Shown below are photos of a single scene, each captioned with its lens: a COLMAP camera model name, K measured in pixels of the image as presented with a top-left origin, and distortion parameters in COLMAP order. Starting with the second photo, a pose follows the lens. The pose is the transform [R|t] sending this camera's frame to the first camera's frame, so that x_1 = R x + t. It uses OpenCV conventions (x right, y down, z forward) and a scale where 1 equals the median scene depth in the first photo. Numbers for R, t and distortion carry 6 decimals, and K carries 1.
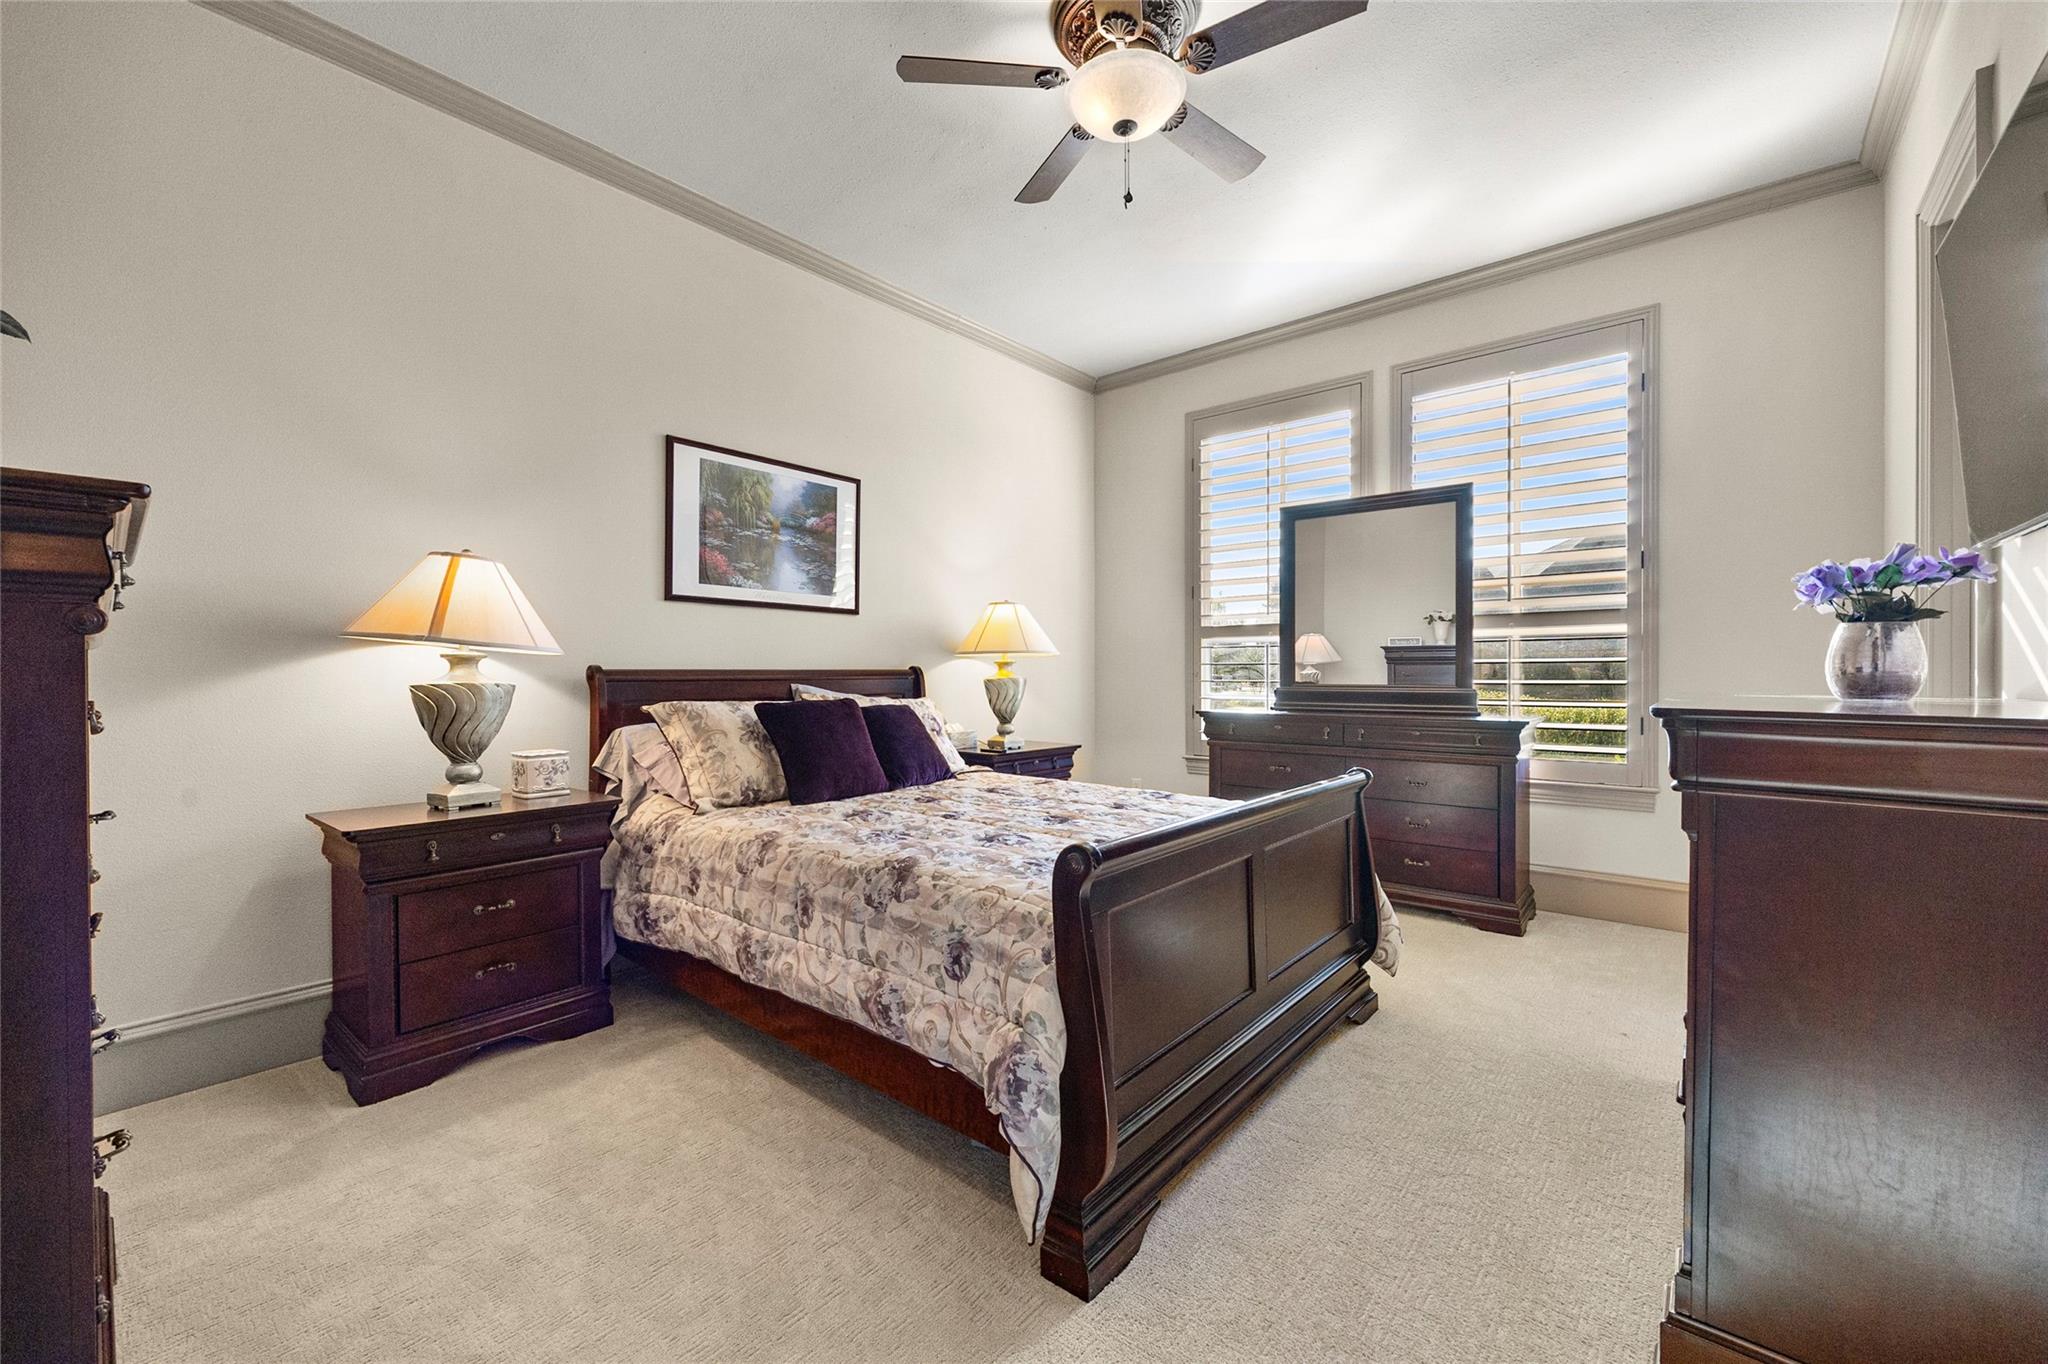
lens RADIAL K [[817.5, 0, 1019.6], [0, 817.5, 674.5], [0, 0, 1]] dist [-0.004472, -0.000008]
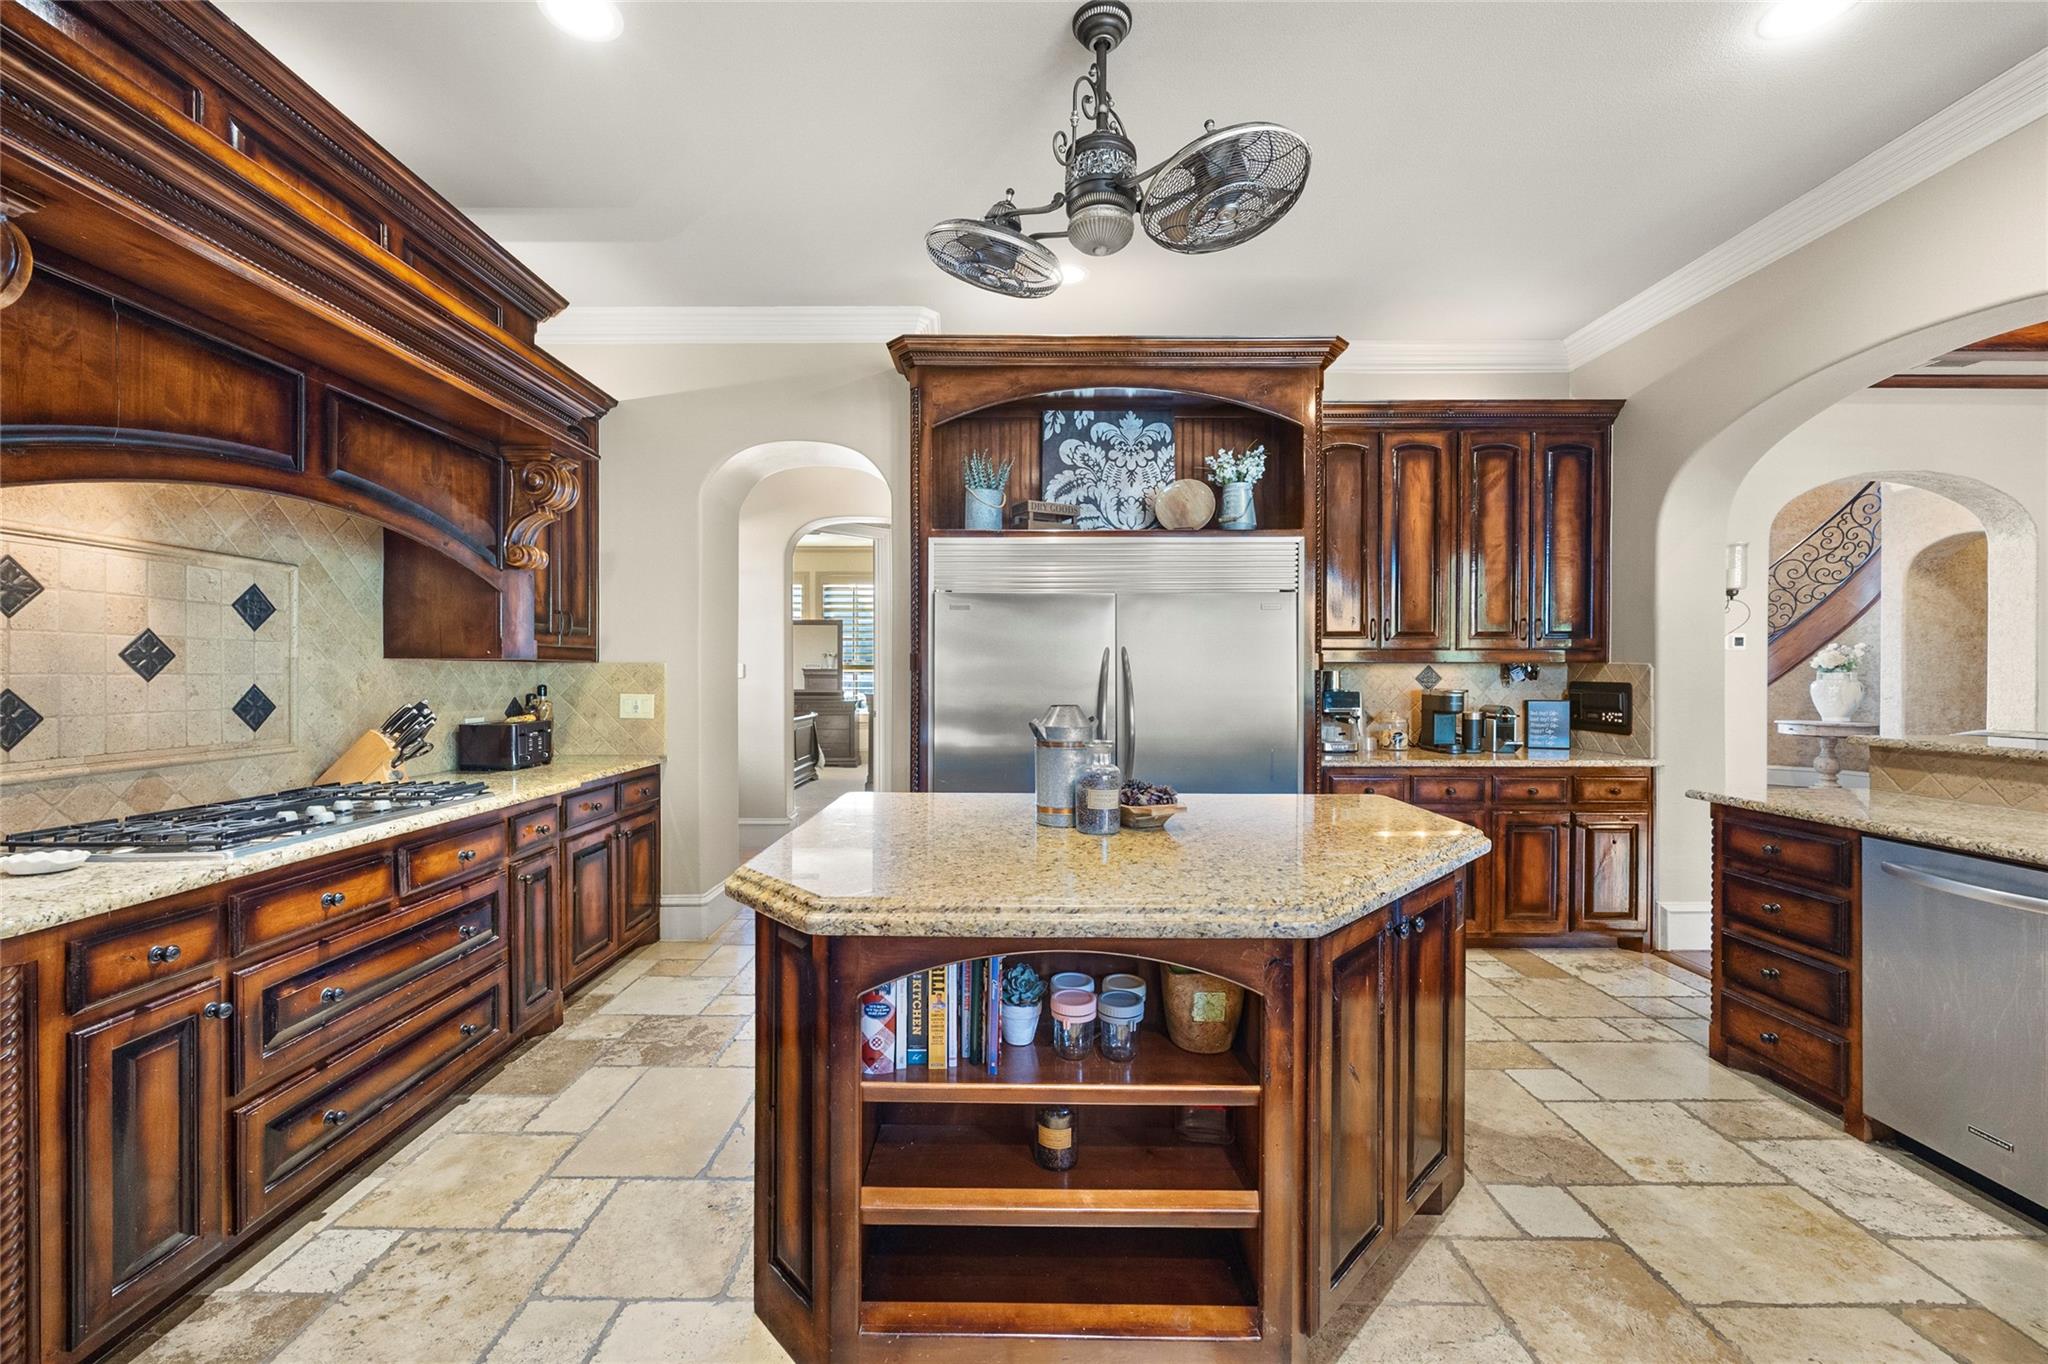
lens RADIAL K [[817.5, 0, 1015.0], [0, 817.5, 673.7], [0, 0, 1]] dist [-0.004472, -0.000008]
pose [[0.759088, 0.003414, 0.650979, -0.784624], [0.000200, 0.999985, -0.005477, -0.023107], [-0.650988, 0.004288, 0.759076, -1.441176]]
